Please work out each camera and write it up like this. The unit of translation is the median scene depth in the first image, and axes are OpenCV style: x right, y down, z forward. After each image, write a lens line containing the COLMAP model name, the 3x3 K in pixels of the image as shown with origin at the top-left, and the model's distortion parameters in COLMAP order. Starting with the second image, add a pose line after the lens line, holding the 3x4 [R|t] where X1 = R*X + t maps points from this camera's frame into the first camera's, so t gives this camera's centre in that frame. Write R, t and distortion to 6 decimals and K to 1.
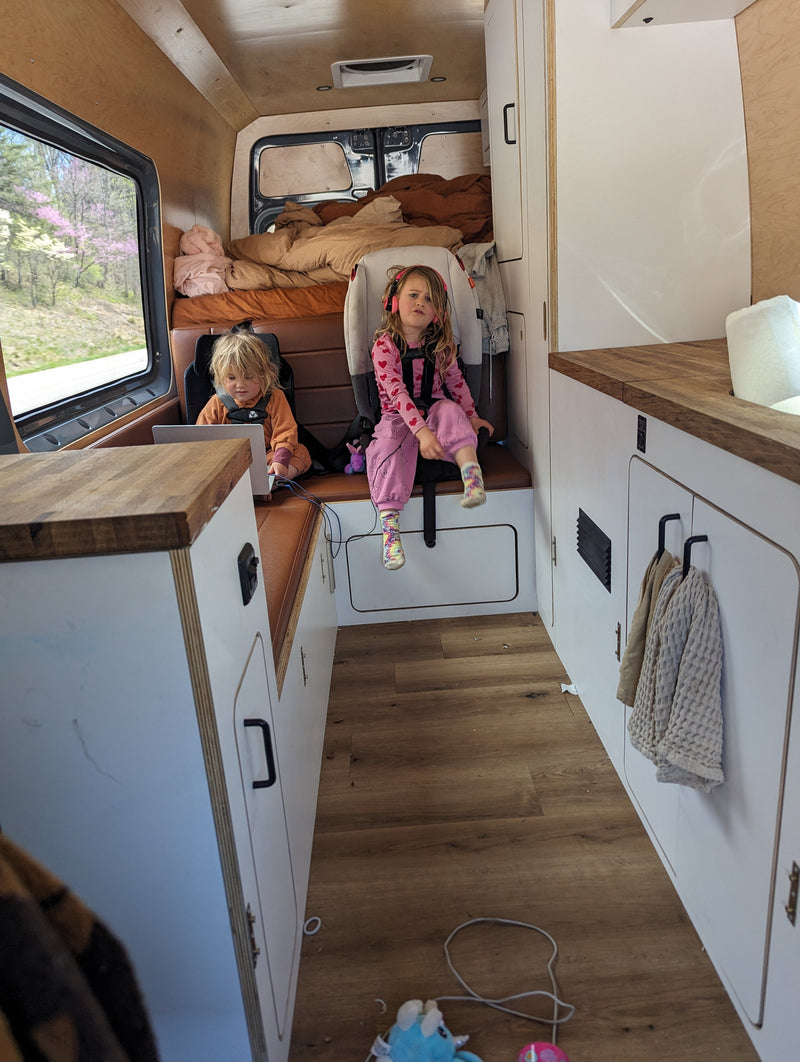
lens RADIAL K [[751.3, 0, 390.9], [0, 751.3, 521.8], [0, 0, 1]] dist [0.062808, -0.054458]
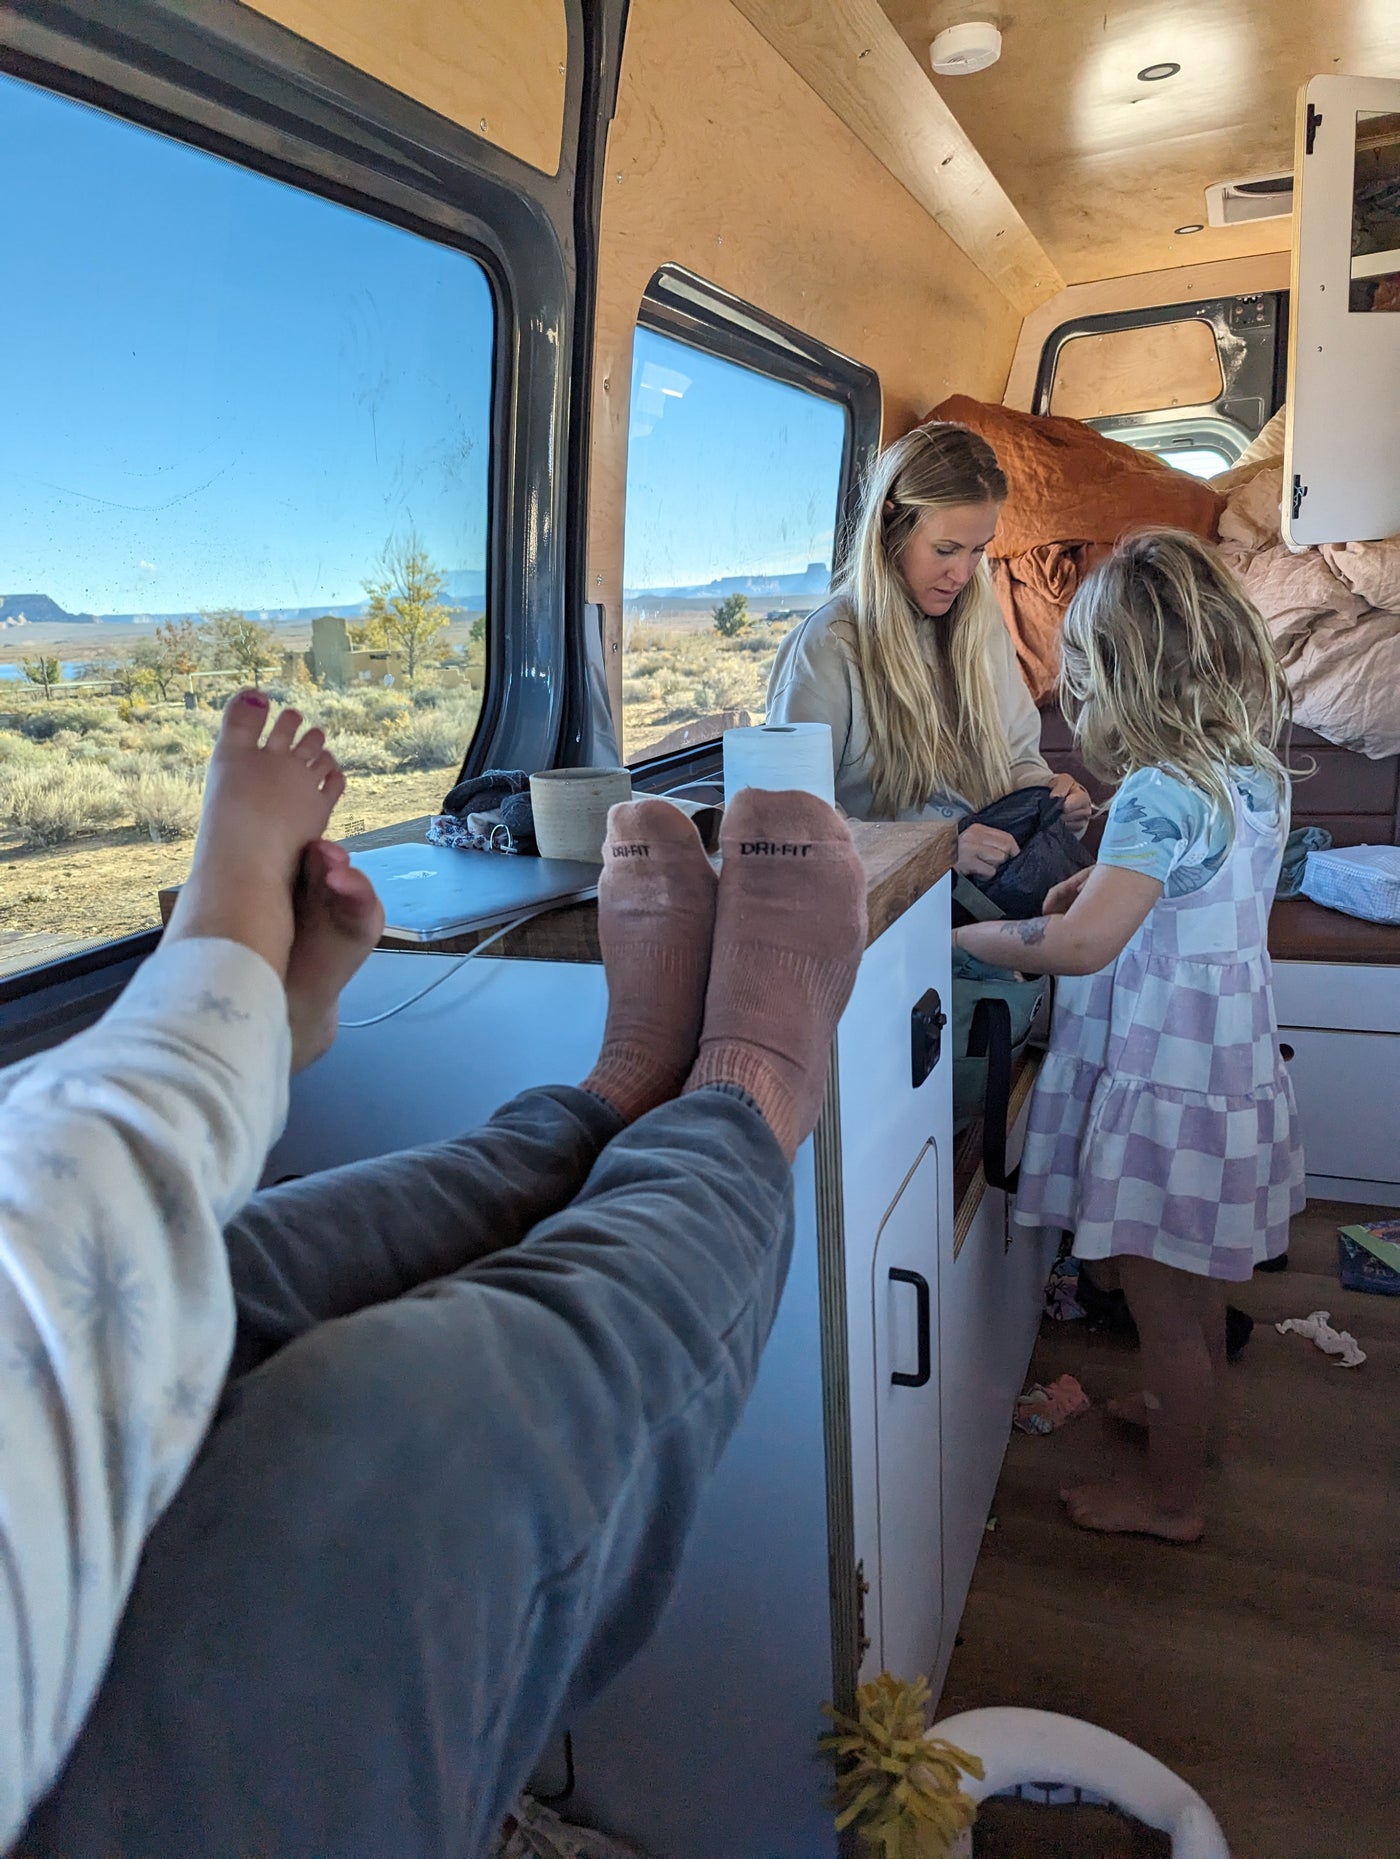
lens RADIAL K [[1310.6, 0, 700.0], [0, 1310.6, 929.5], [0, 0, 1]] dist [0.063500, -0.052845]
pose [[0.919465, 0.115895, -0.375703, 0.034051], [-0.129121, 0.991577, -0.010123, 0.015027], [0.371365, 0.057819, 0.926685, -0.073181]]
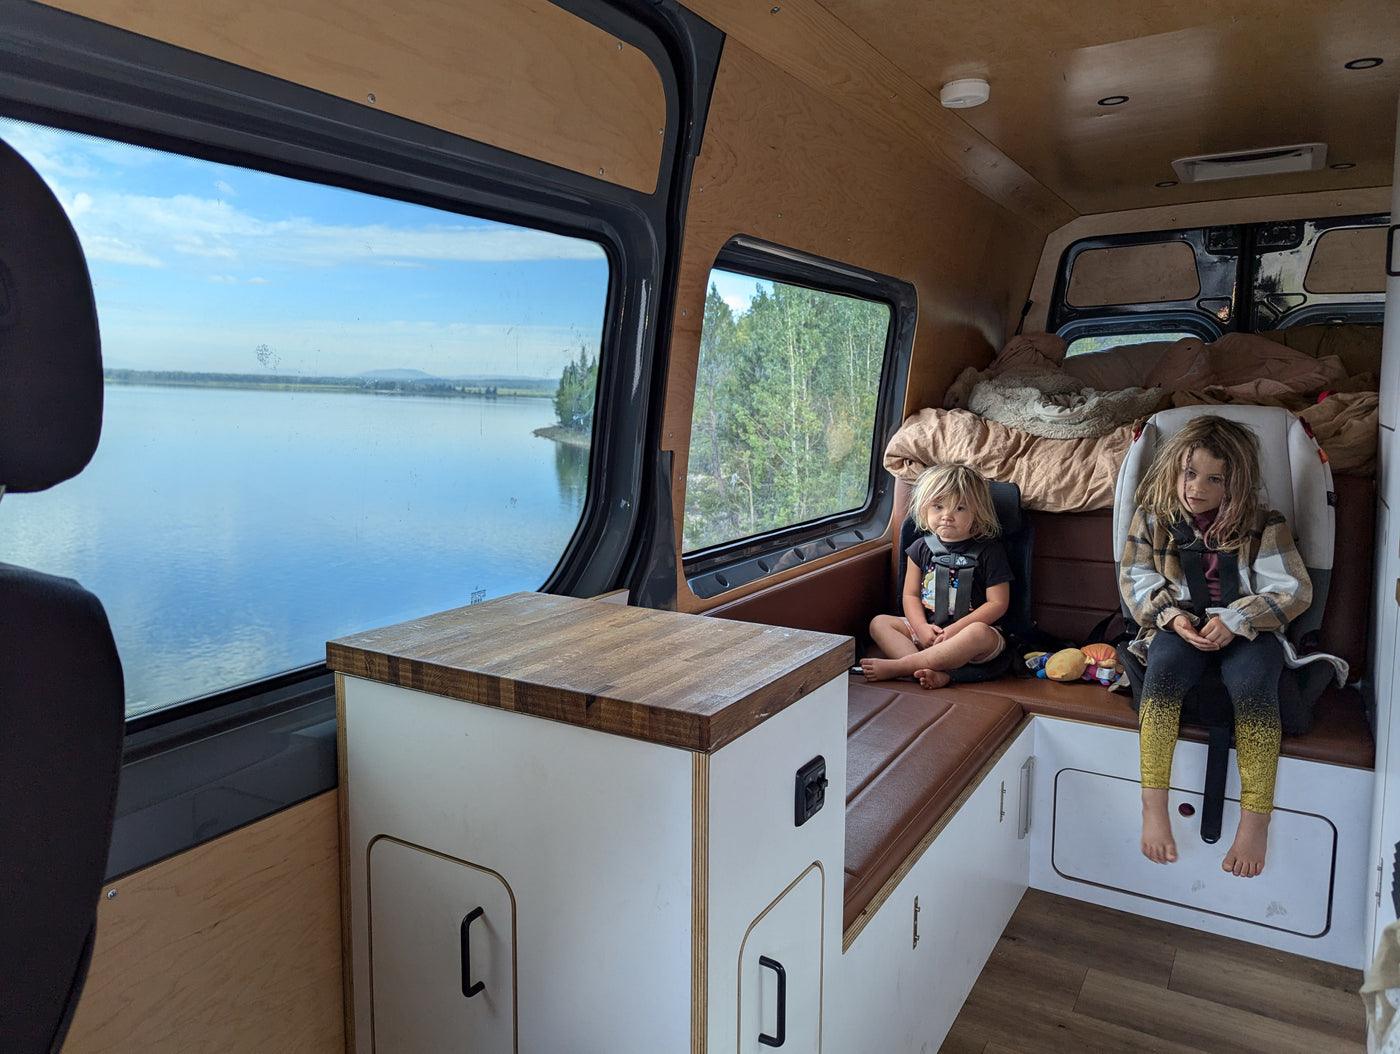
lens RADIAL K [[990.4, 0, 687.5], [0, 990.4, 504.8], [0, 0, 1]] dist [0.062808, -0.054458]
pose [[0.841821, 0.132857, -0.523151, 0.256305], [-0.219753, 0.969629, -0.107370, -0.099621], [0.492997, 0.205350, 0.845450, -0.139881]]
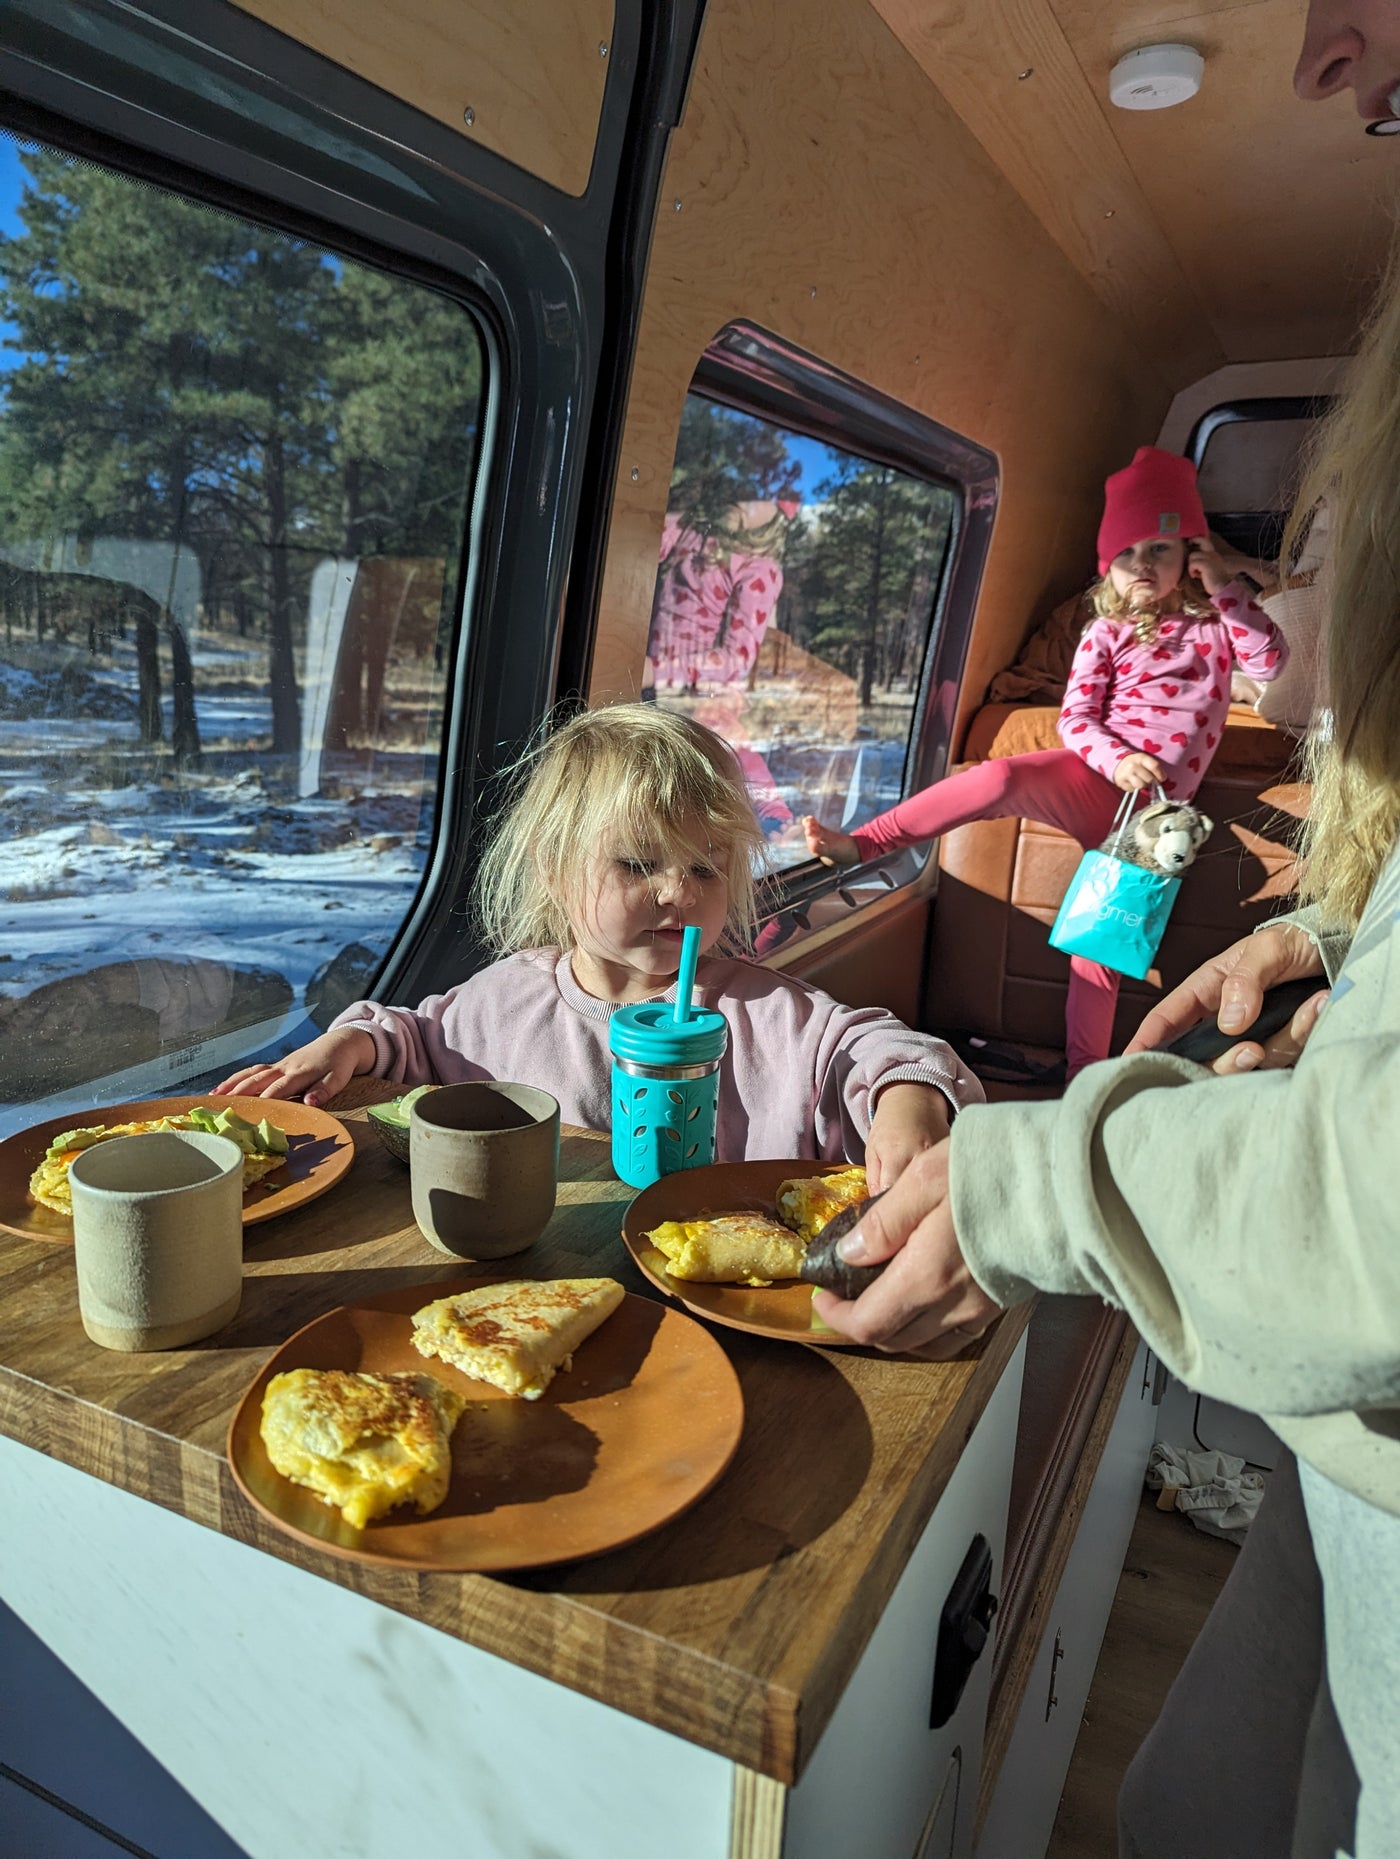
lens RADIAL K [[1296.0, 0, 666.0], [0, 1296.0, 937.6], [0, 0, 1]] dist [0.054498, -0.050585]
pose [[0.871642, 0.213240, -0.441327, -0.101531], [-0.238628, 0.971109, -0.002083, -0.226460], [0.428132, 0.107128, 0.897344, 0.306531]]
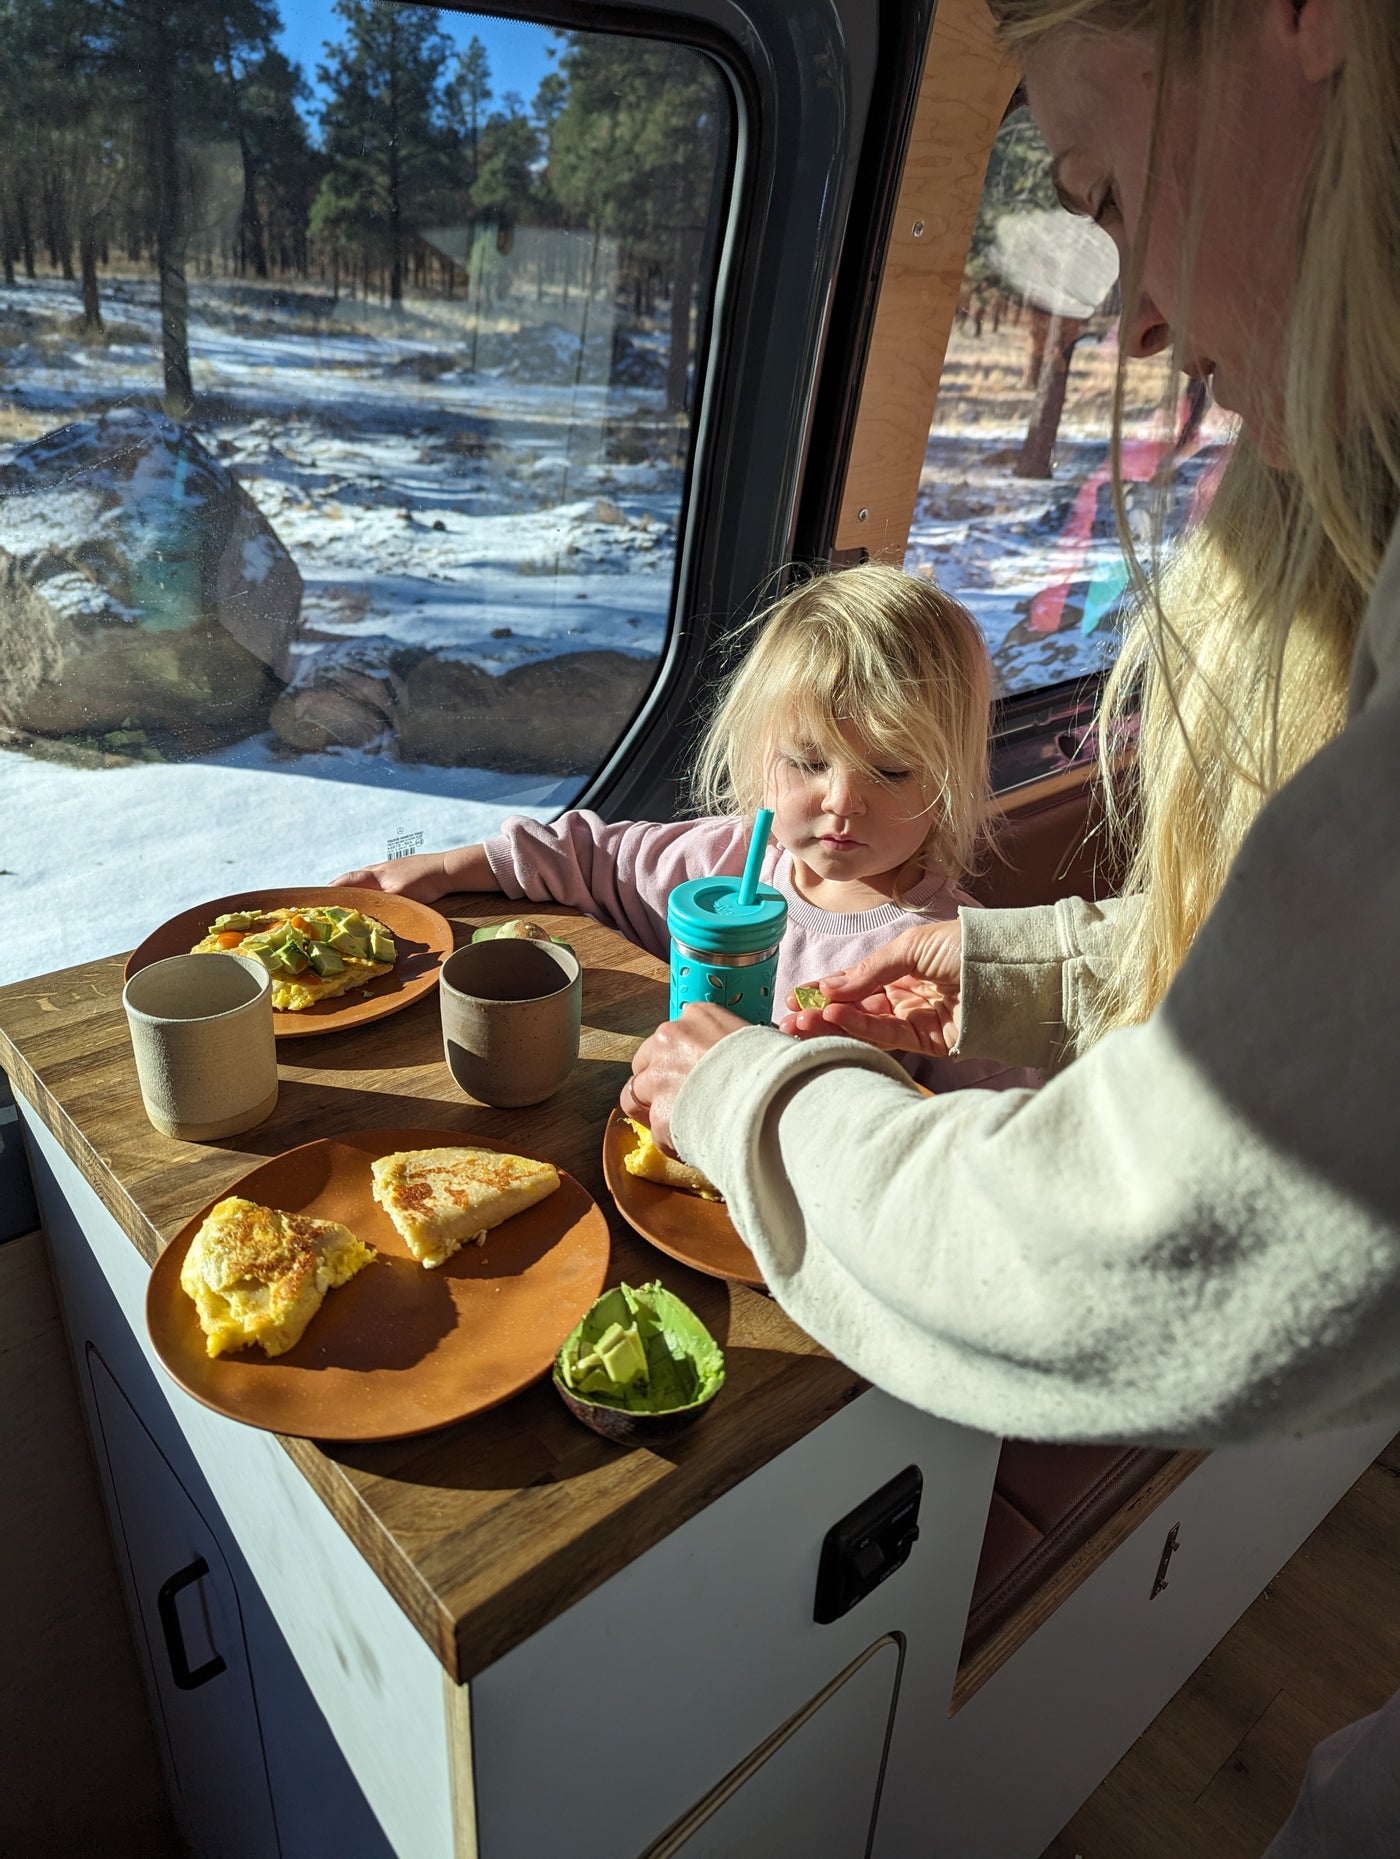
lens RADIAL K [[1301.1, 0, 695.6], [0, 1301.1, 904.4], [0, 0, 1]] dist [0.047521, -0.048195]
pose [[0.638360, 0.423998, -0.642434, 0.044227], [-0.308116, 0.905586, 0.291512, -0.391030], [0.705379, 0.011855, 0.708731, 0.448054]]
